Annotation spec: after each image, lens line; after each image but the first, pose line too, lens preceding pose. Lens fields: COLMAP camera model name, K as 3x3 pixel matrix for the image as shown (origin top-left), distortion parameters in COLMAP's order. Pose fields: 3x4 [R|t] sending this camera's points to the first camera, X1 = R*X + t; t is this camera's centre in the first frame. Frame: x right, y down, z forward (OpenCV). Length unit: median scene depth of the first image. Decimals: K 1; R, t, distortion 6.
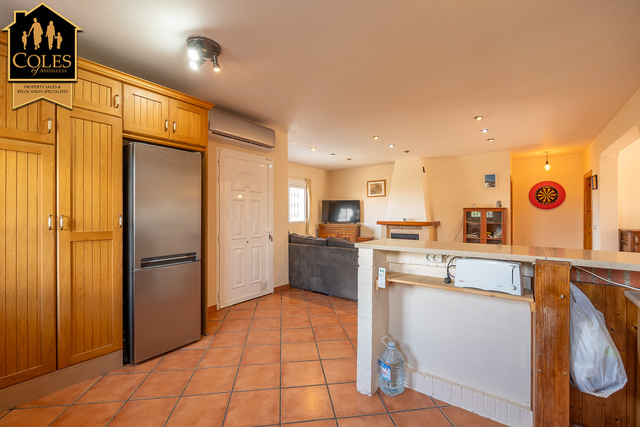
lens RADIAL K [[270.0, 0, 318.9], [0, 270.0, 213.9], [0, 0, 1]] dist [-0.004186, -0.000032]
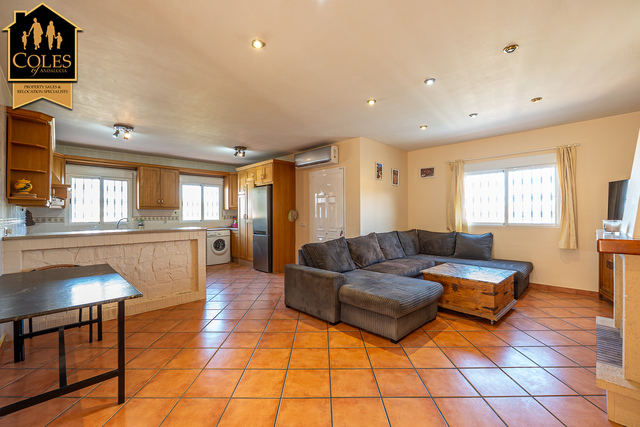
lens RADIAL K [[270.0, 0, 316.7], [0, 270.0, 215.2], [0, 0, 1]] dist [-0.004186, -0.000032]
pose [[-0.127441, 0.006564, -0.991824, 1.163860], [0.007487, 0.999956, 0.005656, 0.000748], [0.991818, -0.006704, -0.127484, 1.180701]]
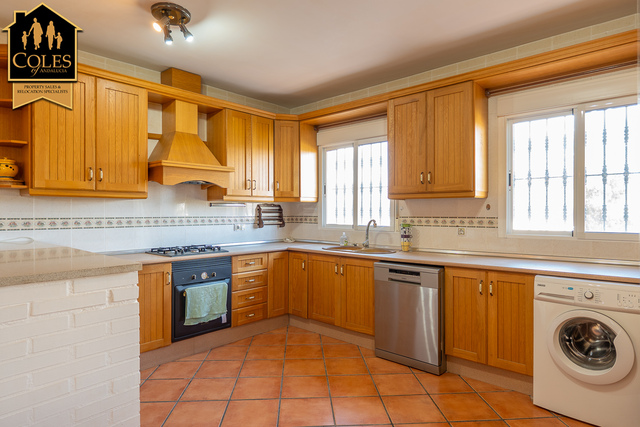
lens RADIAL K [[375.7, 0, 319.9], [0, 375.7, 213.5], [0, 0, 1]] dist [0.000419, 0.000773]
pose [[-0.998661, 0.001649, 0.051714, -0.165973], [0.001794, 0.999995, 0.002773, -0.000866], [-0.051709, 0.002862, -0.998658, 0.914177]]
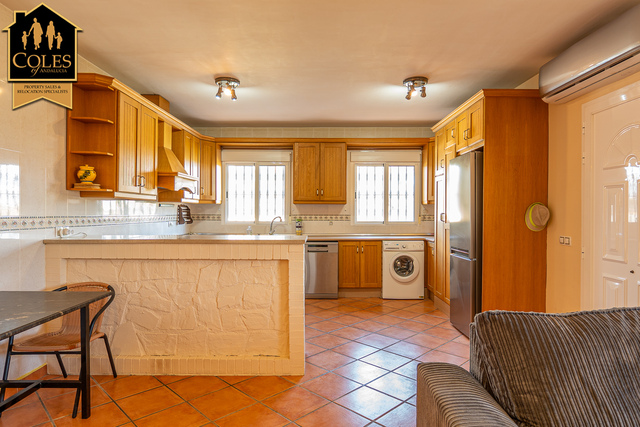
lens RADIAL K [[375.7, 0, 321.5], [0, 375.7, 213.3], [0, 0, 1]] dist [0.000419, 0.000773]
pose [[-0.779568, 0.001784, -0.626315, 0.601090], [-0.000484, 0.999994, 0.003450, -0.000967], [0.626318, 0.002993, -0.779562, 1.228704]]
